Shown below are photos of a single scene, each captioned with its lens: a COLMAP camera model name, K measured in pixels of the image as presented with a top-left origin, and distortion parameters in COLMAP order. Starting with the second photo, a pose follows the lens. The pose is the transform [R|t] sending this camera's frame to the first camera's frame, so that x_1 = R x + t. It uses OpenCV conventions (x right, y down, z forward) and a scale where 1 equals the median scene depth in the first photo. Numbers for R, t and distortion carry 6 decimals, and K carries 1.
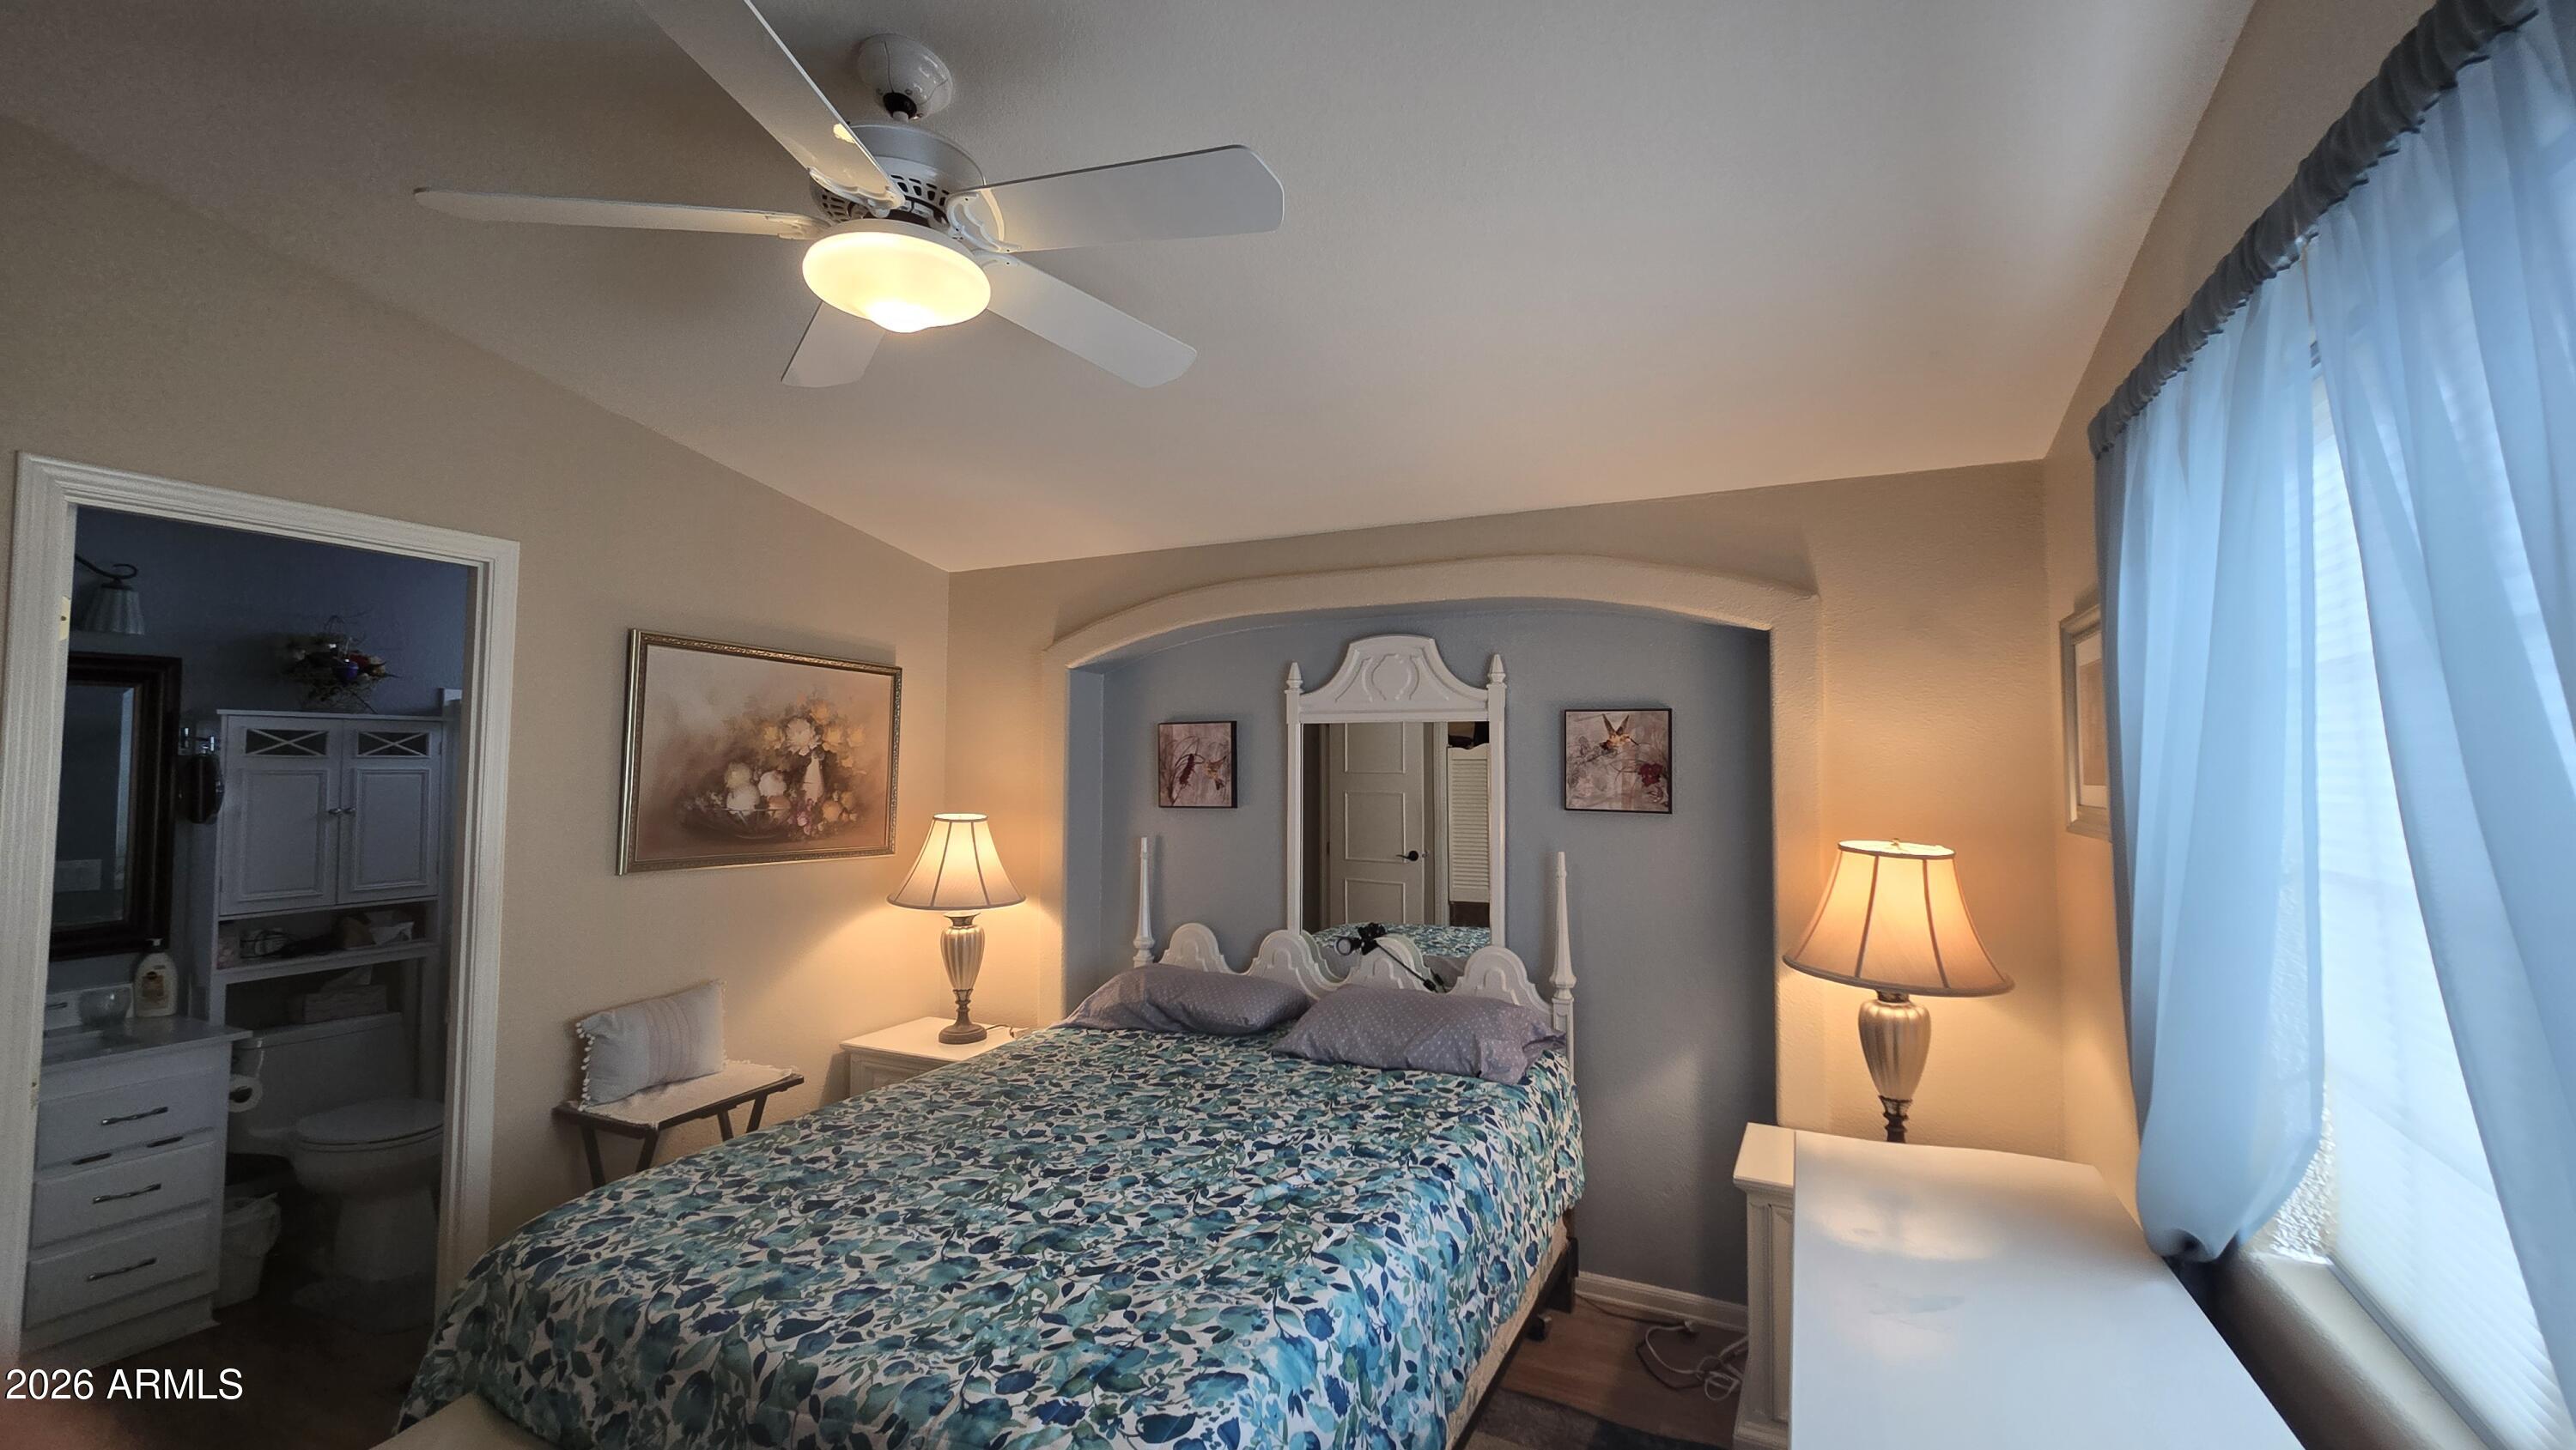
lens RADIAL K [[1035.5, 0, 1281.6], [0, 1035.5, 729.0], [0, 0, 1]] dist [-0.002814, -0.000140]
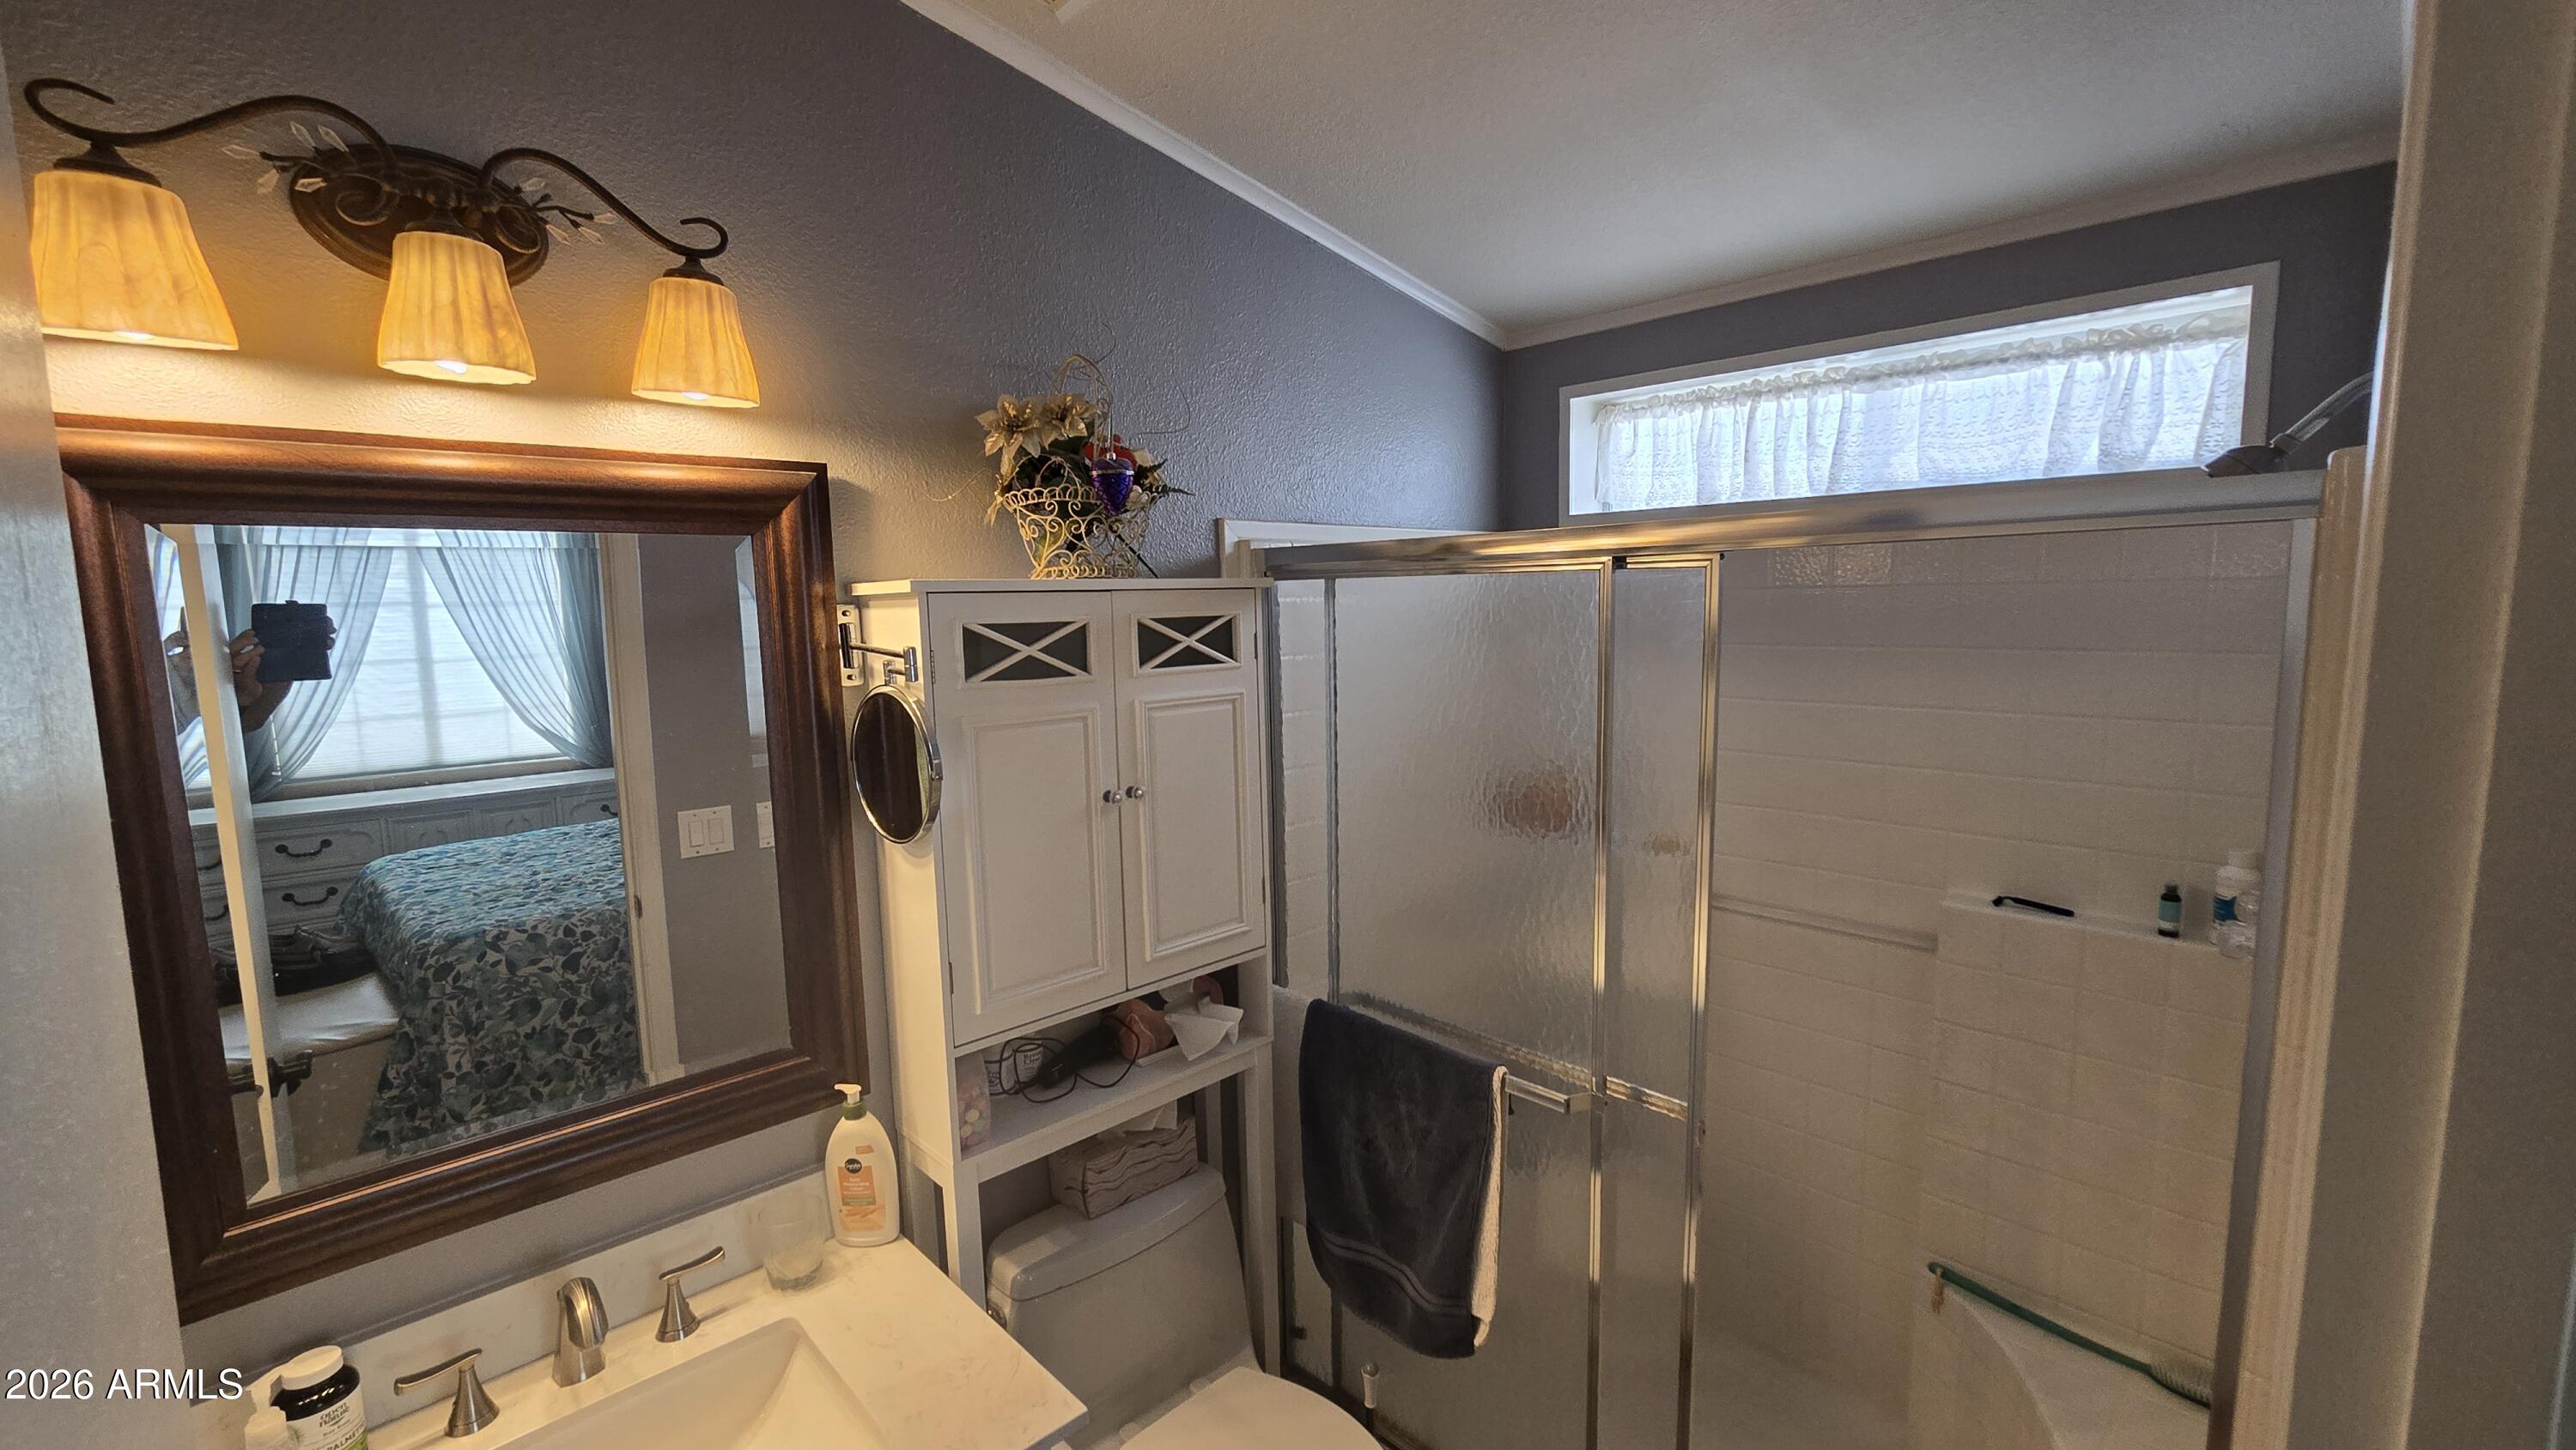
lens RADIAL K [[1035.5, 0, 1292.2], [0, 1035.5, 716.8], [0, 0, 1]] dist [-0.002814, -0.000140]
pose [[0.946244, 0.011683, -0.323244, -0.681252], [0.037998, 0.988413, 0.146957, -0.019020], [0.321215, -0.151340, 0.934835, 0.591063]]
